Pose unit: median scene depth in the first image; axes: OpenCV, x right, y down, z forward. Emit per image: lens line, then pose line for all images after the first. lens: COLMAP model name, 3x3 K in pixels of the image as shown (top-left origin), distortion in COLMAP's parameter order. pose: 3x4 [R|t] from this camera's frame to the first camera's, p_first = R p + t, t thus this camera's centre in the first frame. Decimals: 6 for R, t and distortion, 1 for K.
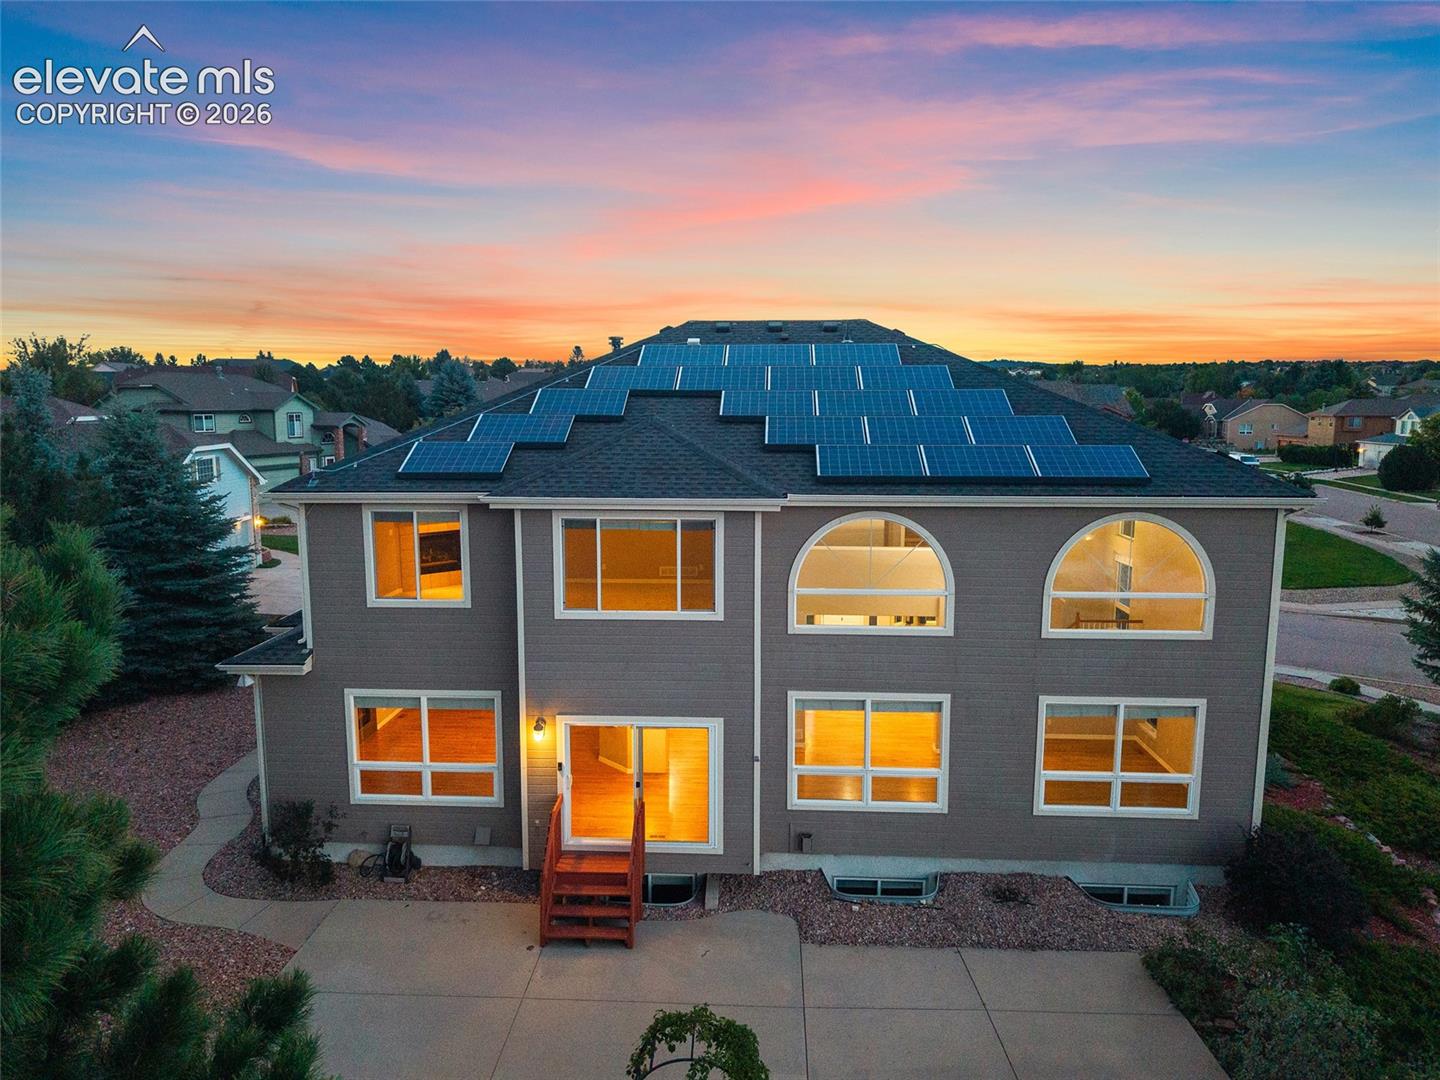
lens RADIAL K [[989.3, 0, 751.5], [0, 989.3, 510.5], [0, 0, 1]] dist [-0.001191, -0.000632]
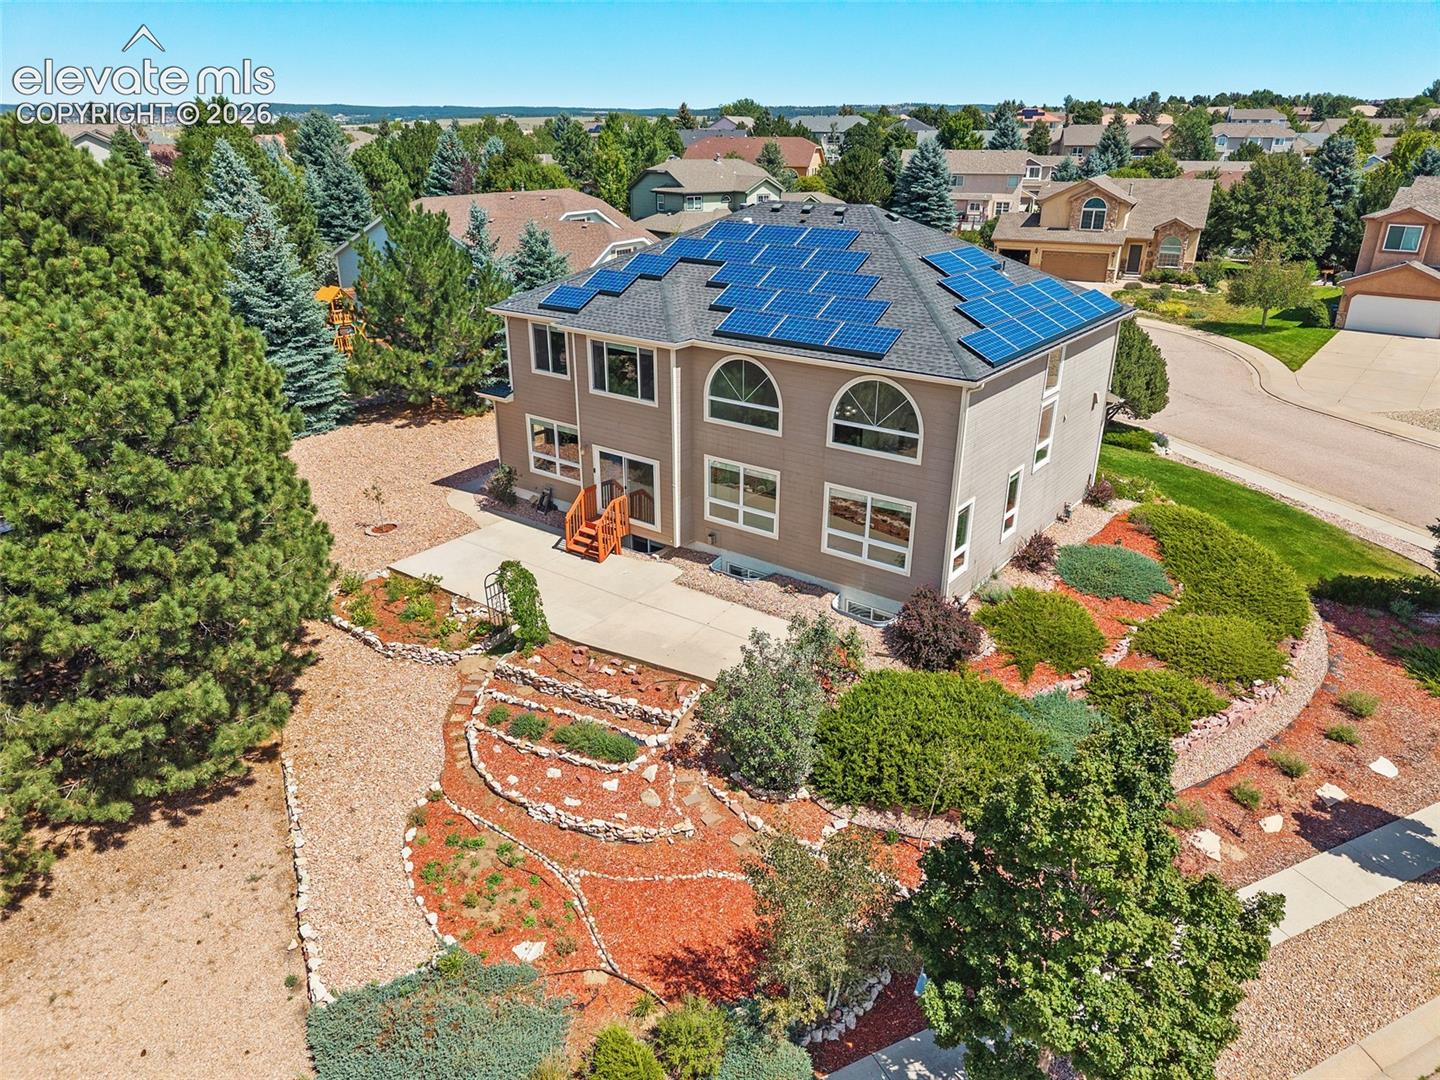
lens RADIAL K [[959.9, 0, 723.9], [0, 959.9, 516.9], [0, 0, 1]] dist [0.028866, -0.035195]
pose [[0.834095, 0.207045, -0.511290, 0.918492], [-0.073556, 0.960356, 0.268897, -0.160479], [0.546694, -0.186677, 0.816258, -0.370622]]
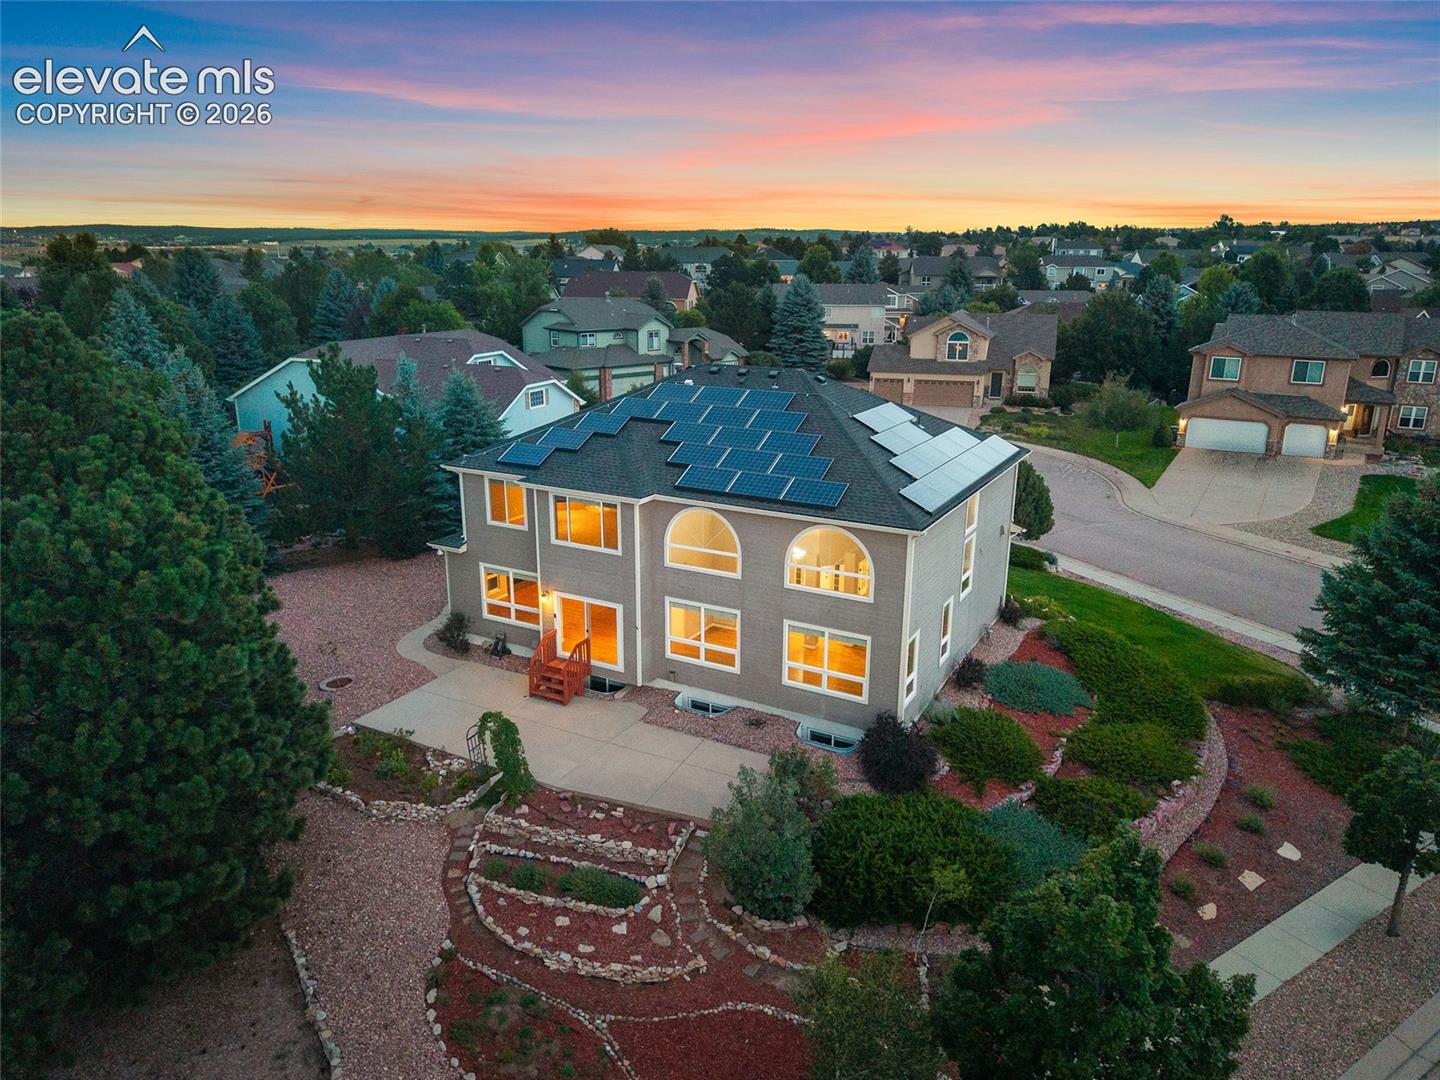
lens RADIAL K [[959.9, 0, 723.9], [0, 959.9, 516.9], [0, 0, 1]] dist [0.028866, -0.035195]
pose [[0.900258, 0.115503, -0.419755, 0.849019], [-0.058838, 0.987598, 0.145564, -0.226030], [0.431362, -0.106347, 0.895889, -0.536304]]
